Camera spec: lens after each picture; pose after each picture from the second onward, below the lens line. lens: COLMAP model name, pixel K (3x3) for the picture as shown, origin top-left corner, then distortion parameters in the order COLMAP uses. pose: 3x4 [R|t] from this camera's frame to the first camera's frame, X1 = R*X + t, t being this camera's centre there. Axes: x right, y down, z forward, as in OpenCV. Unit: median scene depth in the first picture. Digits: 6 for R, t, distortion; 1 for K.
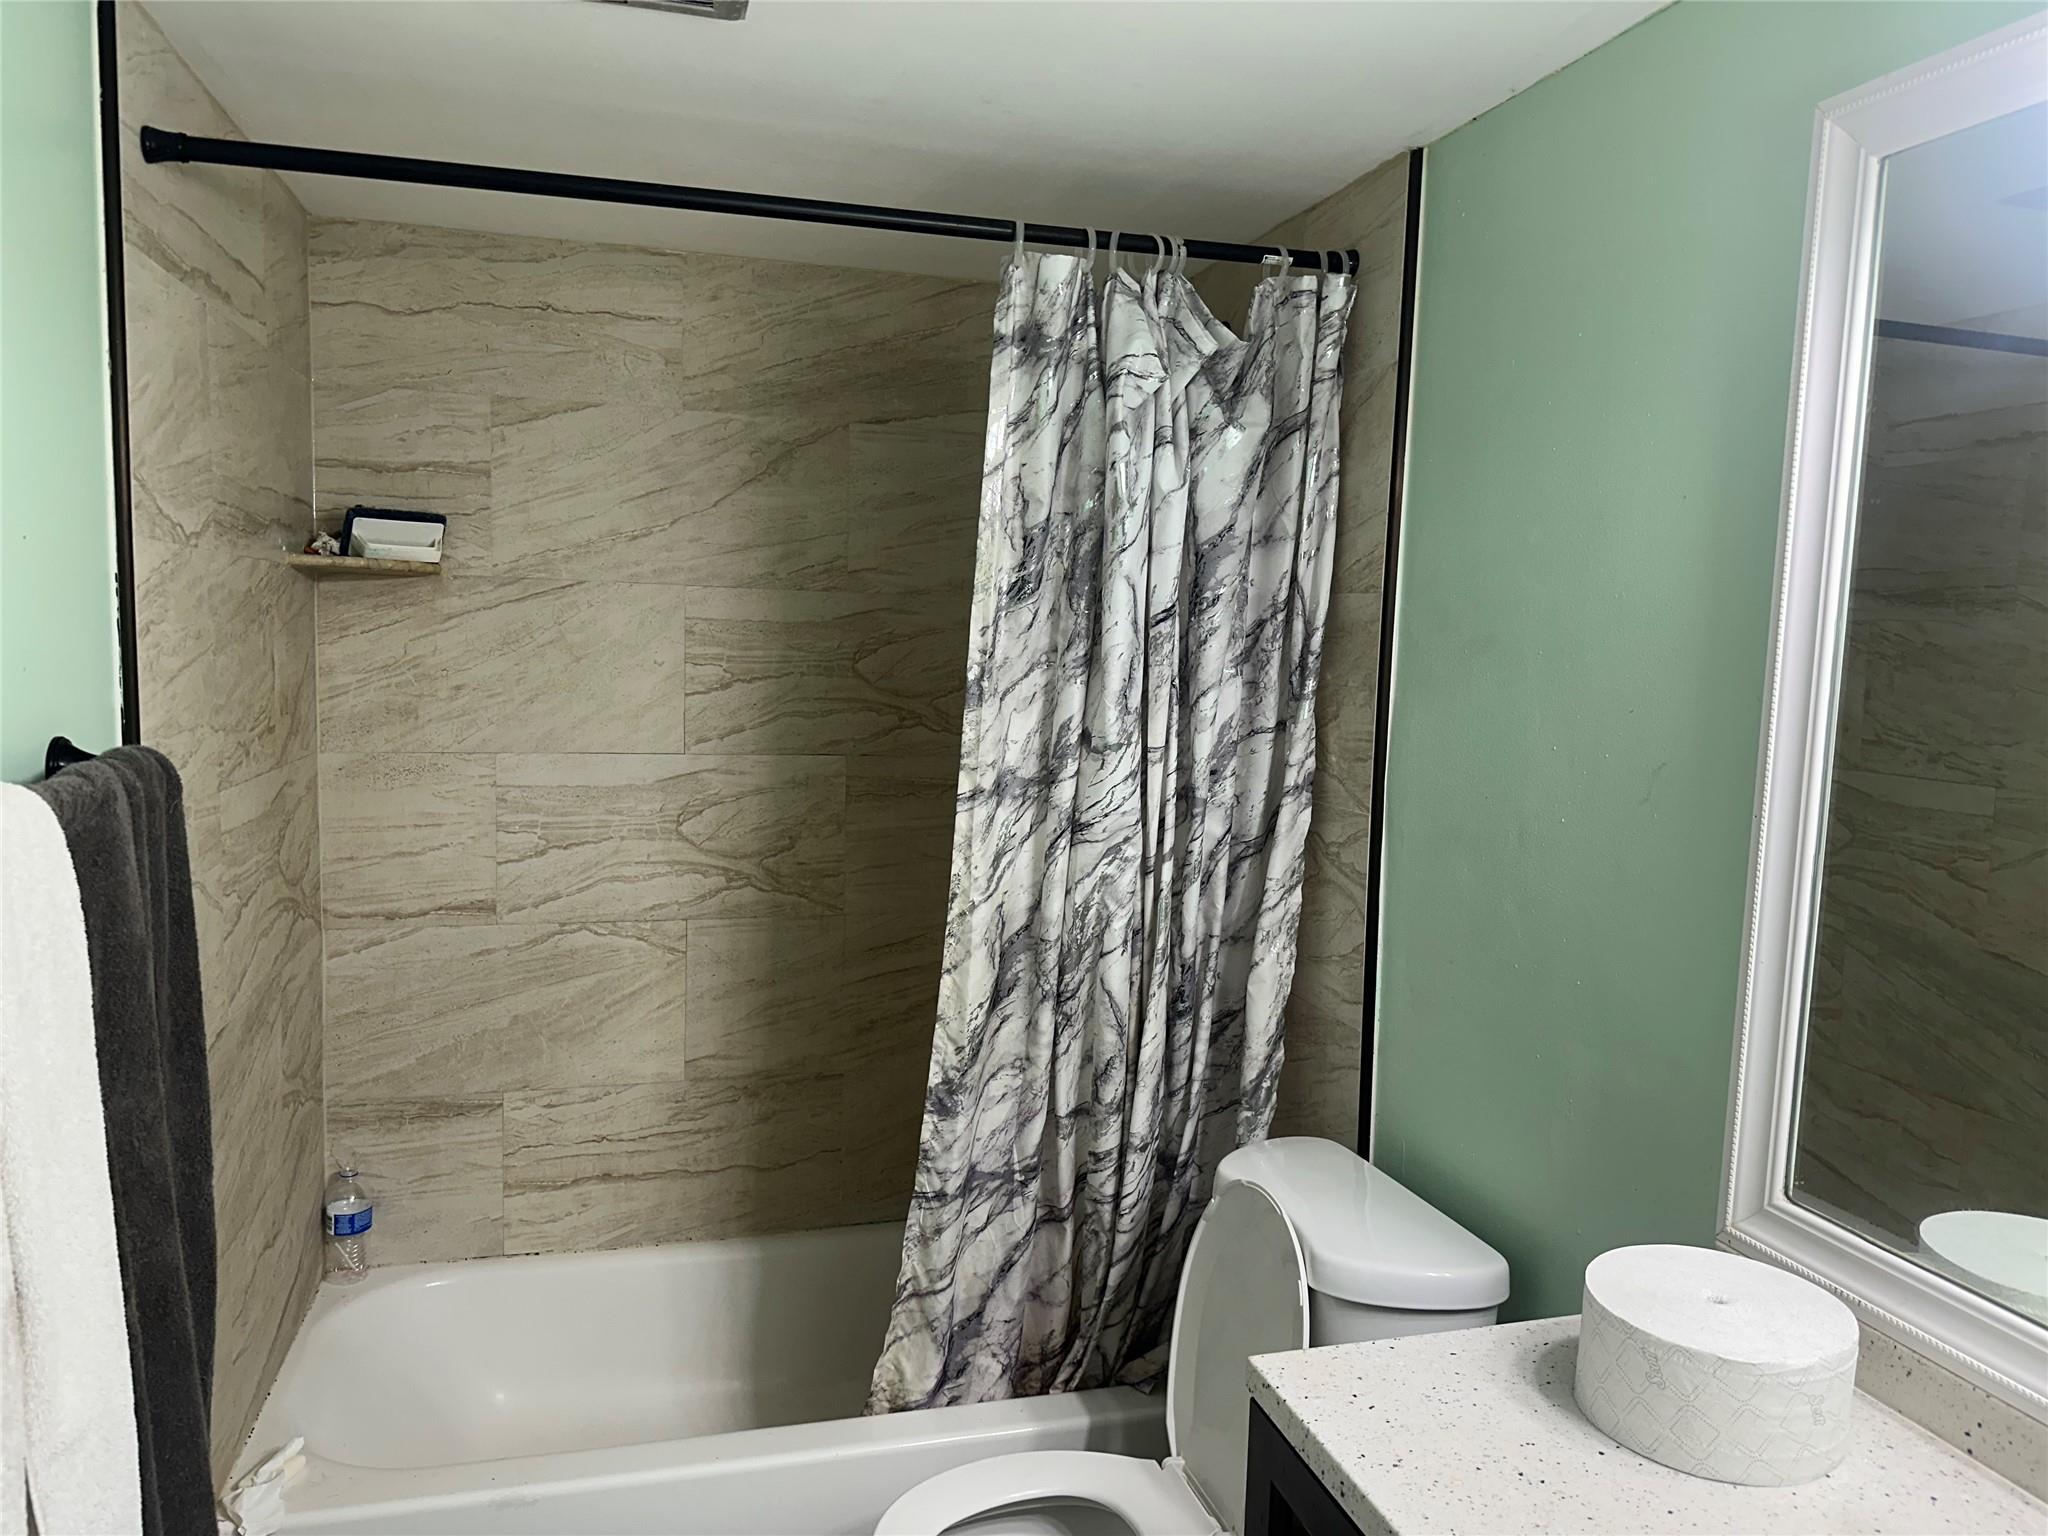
lens RADIAL K [[1463.0, 0, 1073.1], [0, 1463.0, 799.8], [0, 0, 1]] dist [0.203162, -0.375446]
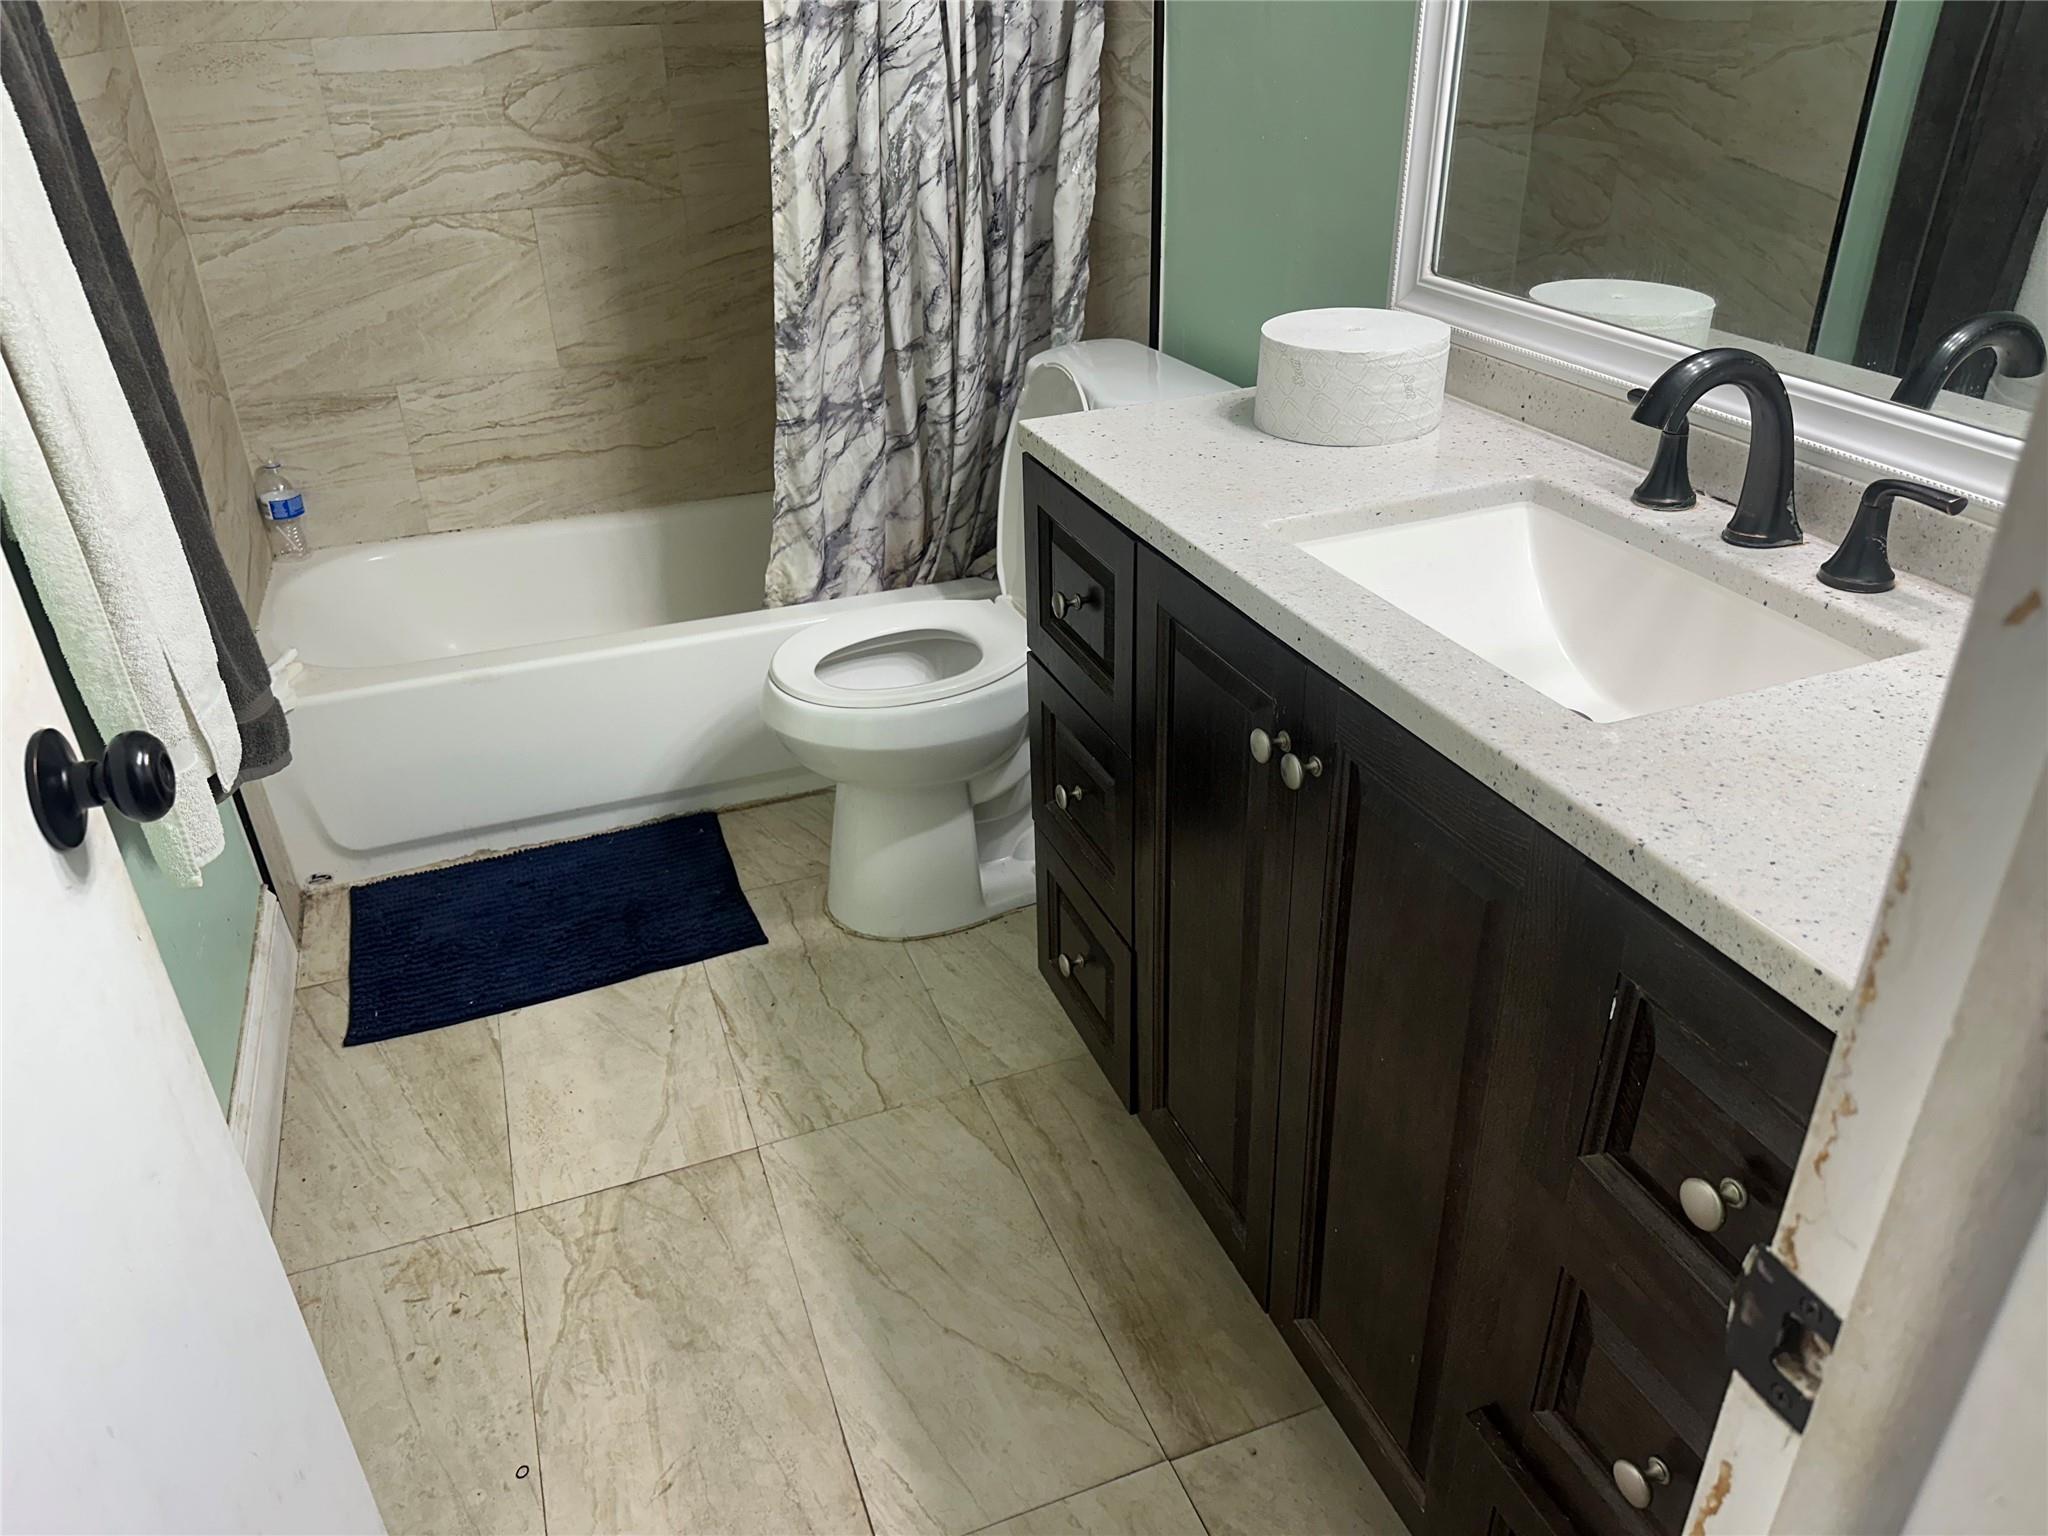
lens RADIAL K [[1458.3, 0, 1047.1], [0, 1458.3, 763.5], [0, 0, 1]] dist [0.064166, -0.081333]
pose [[0.995968, -0.078151, 0.044057, 0.025964], [0.055305, 0.921513, 0.384390, 0.067842], [-0.070640, -0.380403, 0.922119, -0.140550]]
